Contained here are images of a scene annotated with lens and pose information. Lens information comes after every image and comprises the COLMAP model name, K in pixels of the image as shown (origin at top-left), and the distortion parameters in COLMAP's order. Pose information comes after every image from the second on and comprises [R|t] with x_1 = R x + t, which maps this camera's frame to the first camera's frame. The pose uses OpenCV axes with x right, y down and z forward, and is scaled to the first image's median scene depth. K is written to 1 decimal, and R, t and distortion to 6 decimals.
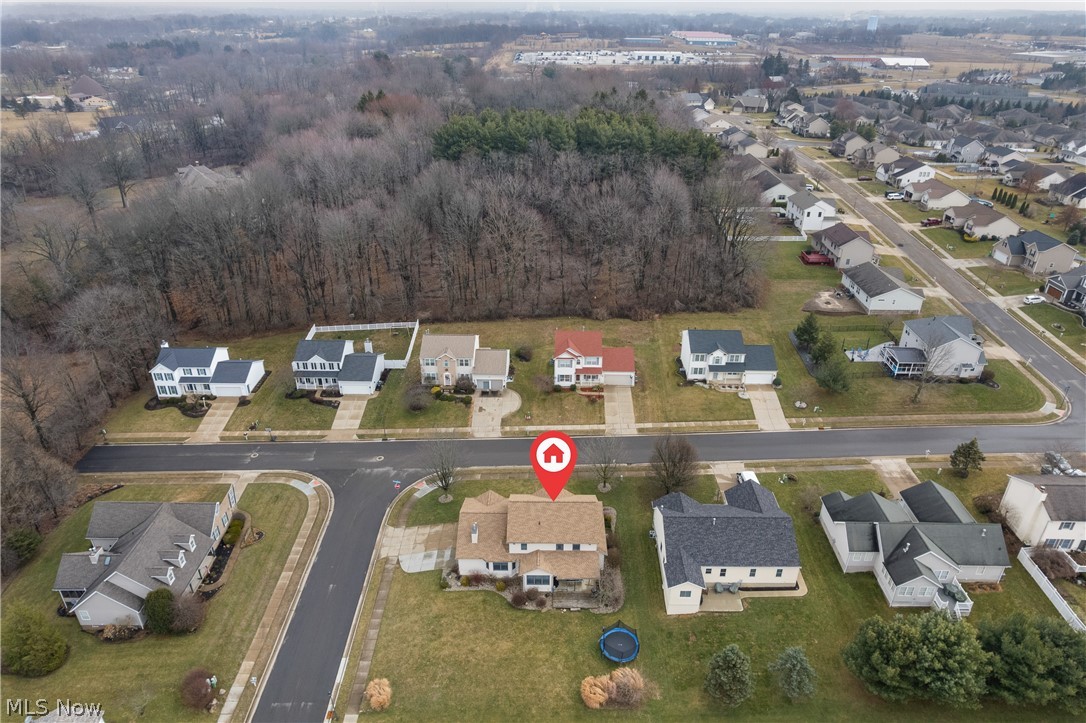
lens RADIAL K [[704.2, 0, 543.0], [0, 704.2, 361.5], [0, 0, 1]] dist [-0.008803, -0.000641]
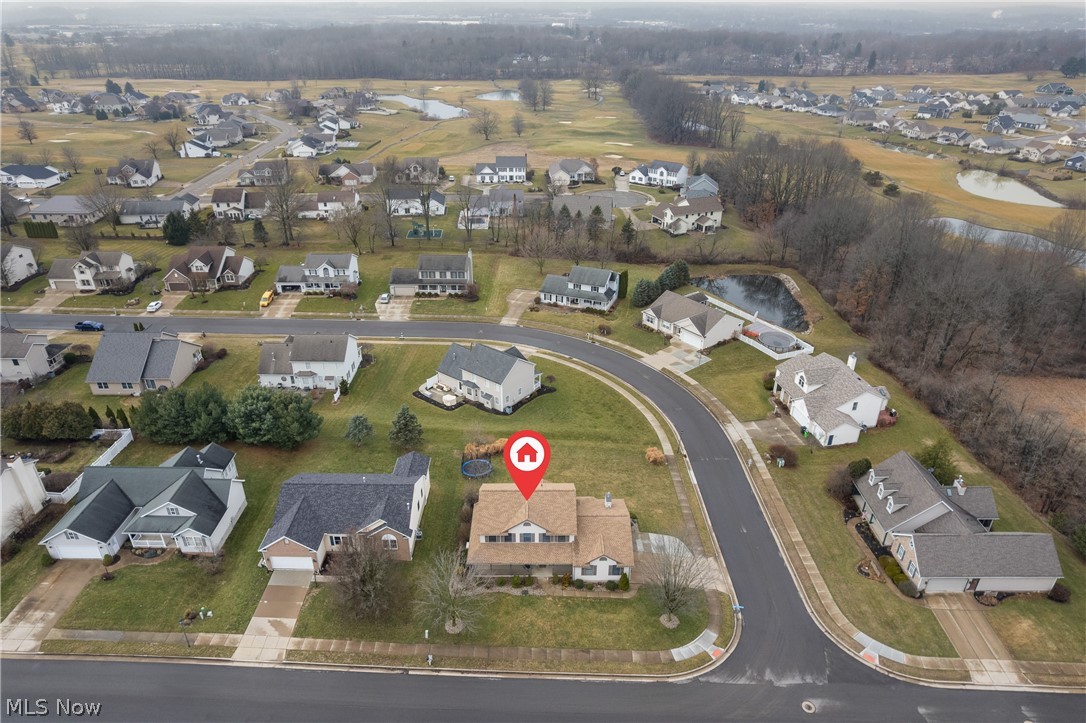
lens RADIAL K [[704.2, 0, 543.0], [0, 704.2, 361.5], [0, 0, 1]] dist [-0.008803, -0.000641]
pose [[-0.999799, -0.004922, -0.019445, 0.013675], [-0.018868, 0.559697, 0.828482, -0.636277], [0.006806, 0.828683, -0.559677, 1.311826]]
